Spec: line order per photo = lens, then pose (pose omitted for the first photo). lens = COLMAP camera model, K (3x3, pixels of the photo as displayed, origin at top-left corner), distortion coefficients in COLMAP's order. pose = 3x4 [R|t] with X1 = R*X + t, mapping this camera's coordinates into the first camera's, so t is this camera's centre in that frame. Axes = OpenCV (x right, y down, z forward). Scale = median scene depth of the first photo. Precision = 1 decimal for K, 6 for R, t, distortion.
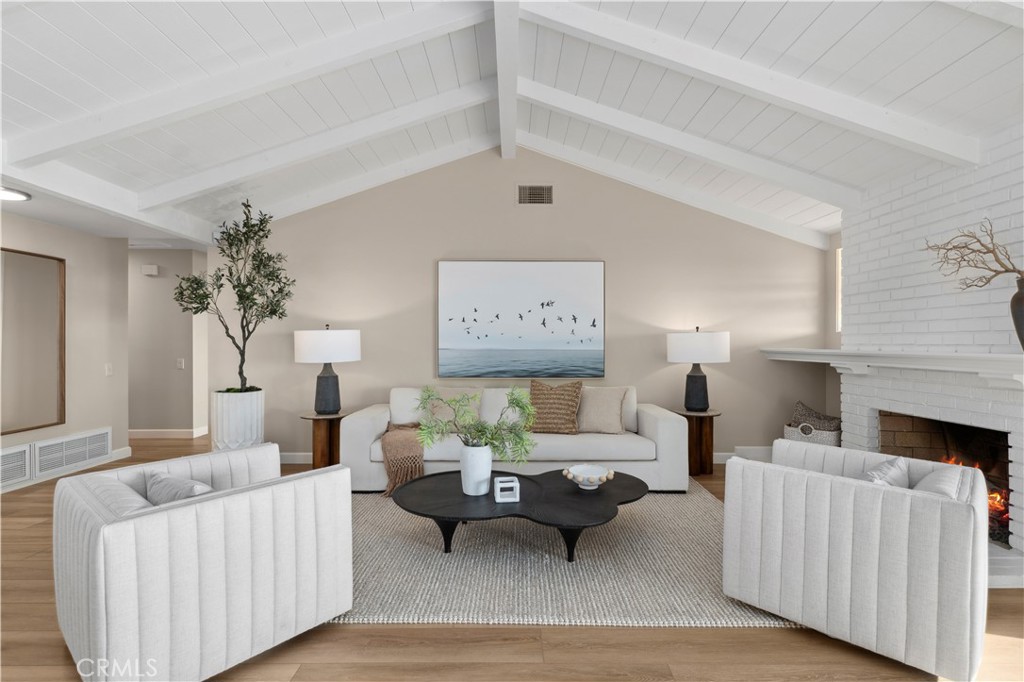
lens RADIAL K [[502.8, 0, 513.4], [0, 502.8, 345.0], [0, 0, 1]] dist [0.001621, 0.000098]
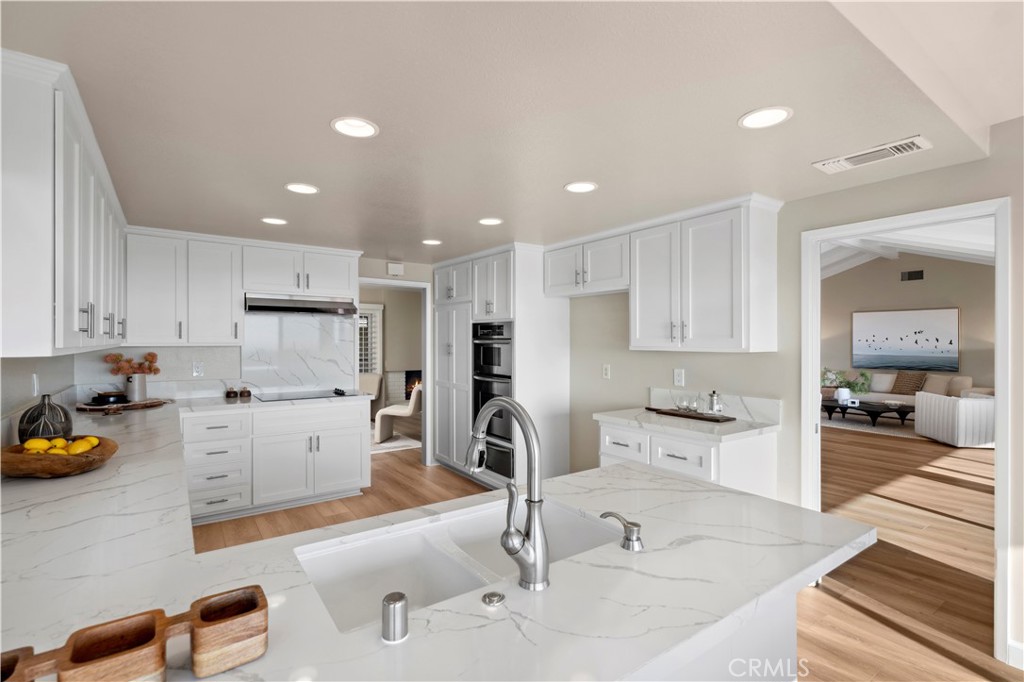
lens RADIAL K [[471.7, 0, 510.9], [0, 471.7, 340.4], [0, 0, 1]] dist [-0.001850, -0.000124]
pose [[0.587858, 0.000521, -0.808964, 0.607341], [-0.010223, 0.999925, -0.006785, -0.022214], [0.808900, 0.012259, 0.587819, -1.319249]]
